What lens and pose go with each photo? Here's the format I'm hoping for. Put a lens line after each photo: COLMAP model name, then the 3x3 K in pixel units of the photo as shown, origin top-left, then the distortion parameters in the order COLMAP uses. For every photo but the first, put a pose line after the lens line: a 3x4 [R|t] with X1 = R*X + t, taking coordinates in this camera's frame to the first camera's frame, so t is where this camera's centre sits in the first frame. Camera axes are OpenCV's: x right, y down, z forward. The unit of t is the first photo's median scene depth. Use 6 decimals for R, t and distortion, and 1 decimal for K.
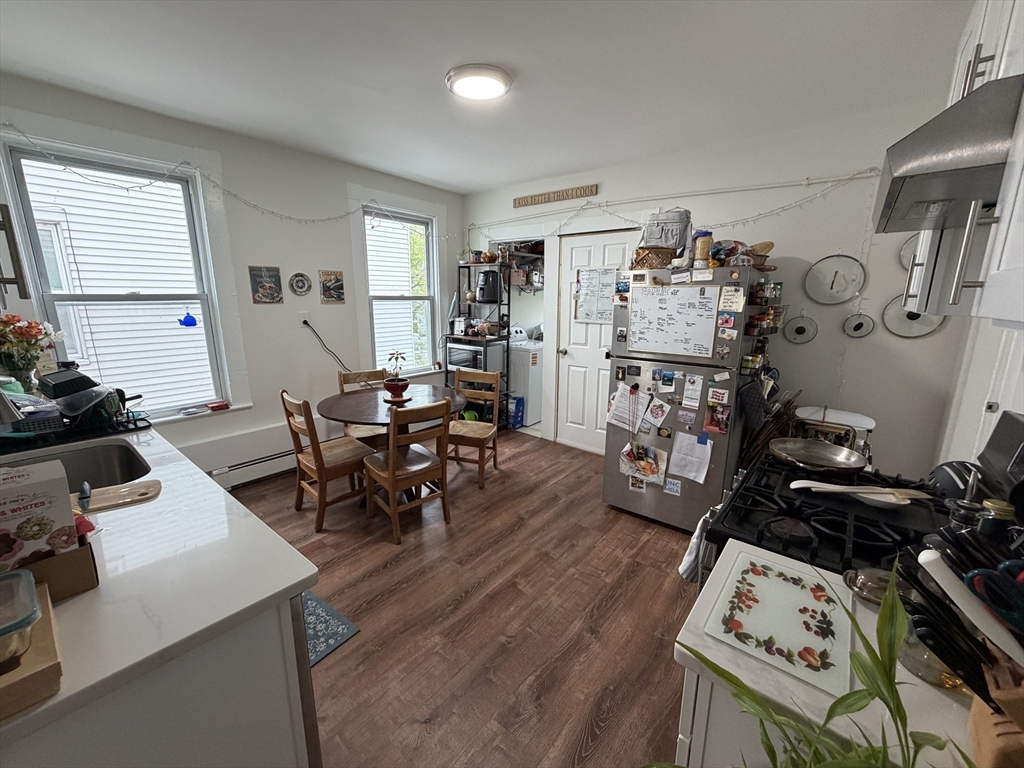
lens RADIAL K [[407.2, 0, 513.9], [0, 407.2, 384.0], [0, 0, 1]] dist [0.000542, 0.000048]
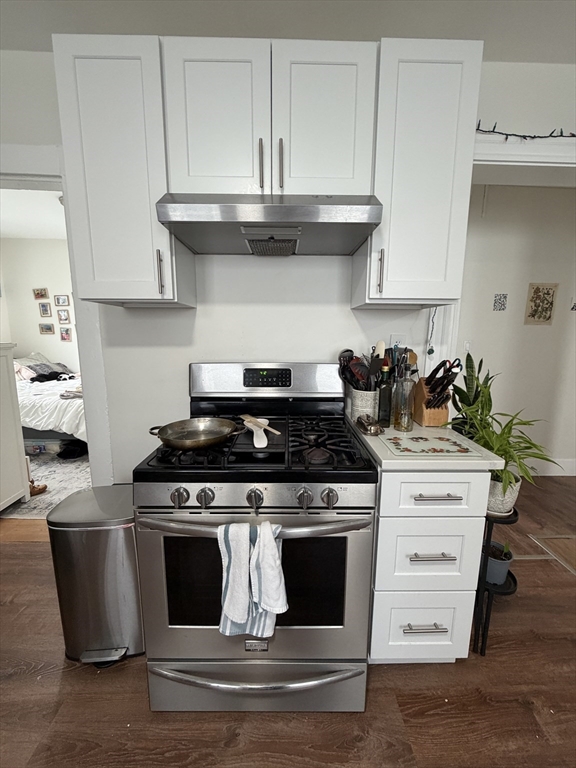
lens RADIAL K [[305.4, 0, 287.0], [0, 305.4, 381.0], [0, 0, 1]] dist [0.000542, 0.000048]
pose [[-0.643453, -0.130277, 0.754318, 0.004602], [0.147497, 0.945845, 0.289174, -0.074175], [-0.751141, 0.297330, -0.589392, 0.642302]]
